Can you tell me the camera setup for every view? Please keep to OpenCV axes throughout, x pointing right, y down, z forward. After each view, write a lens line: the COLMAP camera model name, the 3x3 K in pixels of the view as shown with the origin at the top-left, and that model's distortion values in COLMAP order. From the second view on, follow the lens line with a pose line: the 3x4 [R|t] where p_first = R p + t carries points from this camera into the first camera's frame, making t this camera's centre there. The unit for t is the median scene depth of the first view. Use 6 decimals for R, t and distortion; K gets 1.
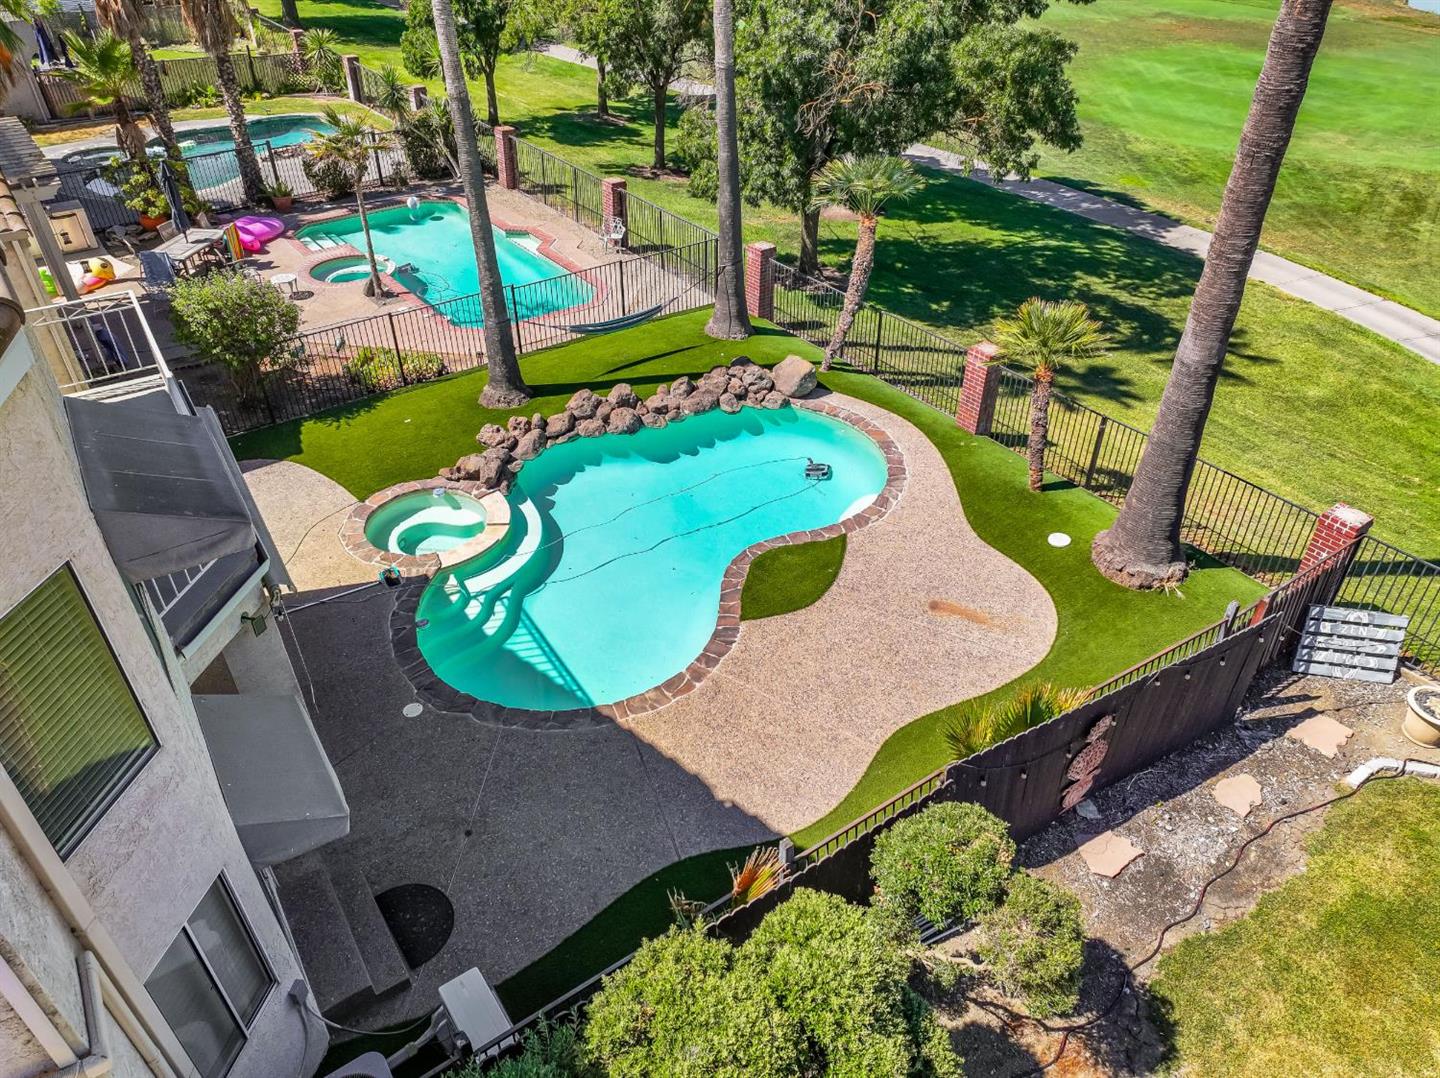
lens RADIAL K [[1010.9, 0, 720.0], [0, 1010.9, 539.0], [0, 0, 1]] dist [0.008530, 0.010841]
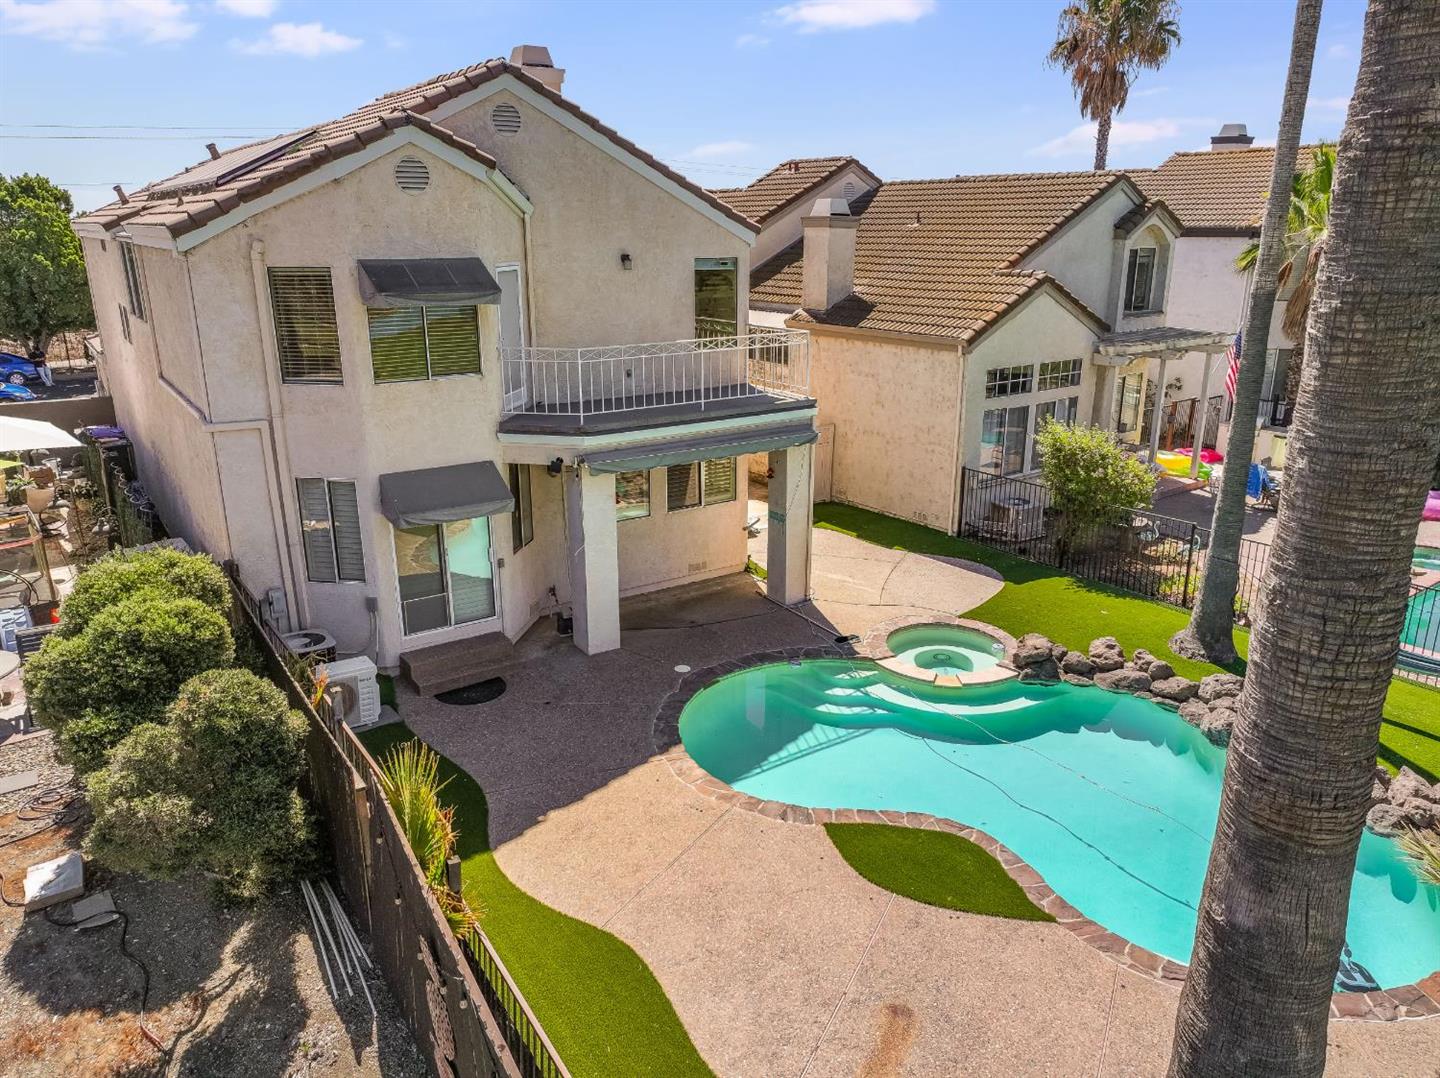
lens RADIAL K [[1010.9, 0, 720.0], [0, 1010.9, 539.0], [0, 0, 1]] dist [0.008530, 0.010841]
pose [[0.016120, 0.315644, -0.948741, 0.836480], [-0.601546, 0.760994, 0.242961, -0.276551], [0.798675, 0.566795, 0.202141, 0.770023]]
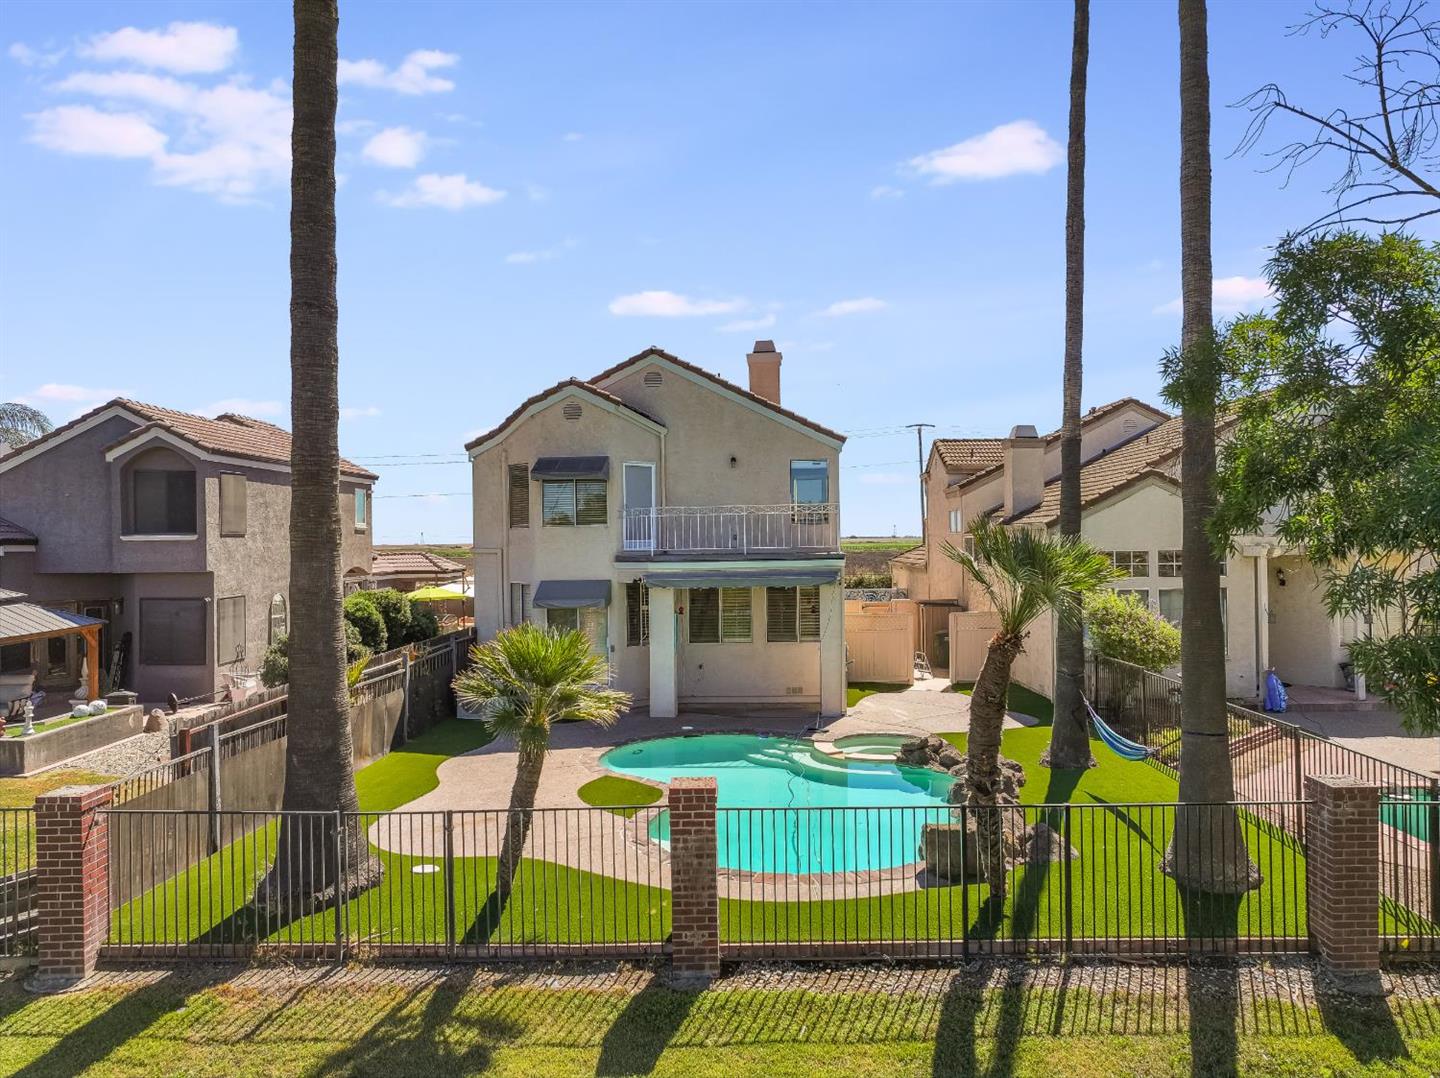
lens RADIAL K [[1010.9, 0, 720.0], [0, 1010.9, 539.0], [0, 0, 1]] dist [0.008530, 0.010841]
pose [[-0.602333, 0.028194, -0.797747, 1.053389], [-0.457412, 0.806838, 0.373881, -0.767996], [0.654193, 0.590100, -0.473089, 1.752858]]
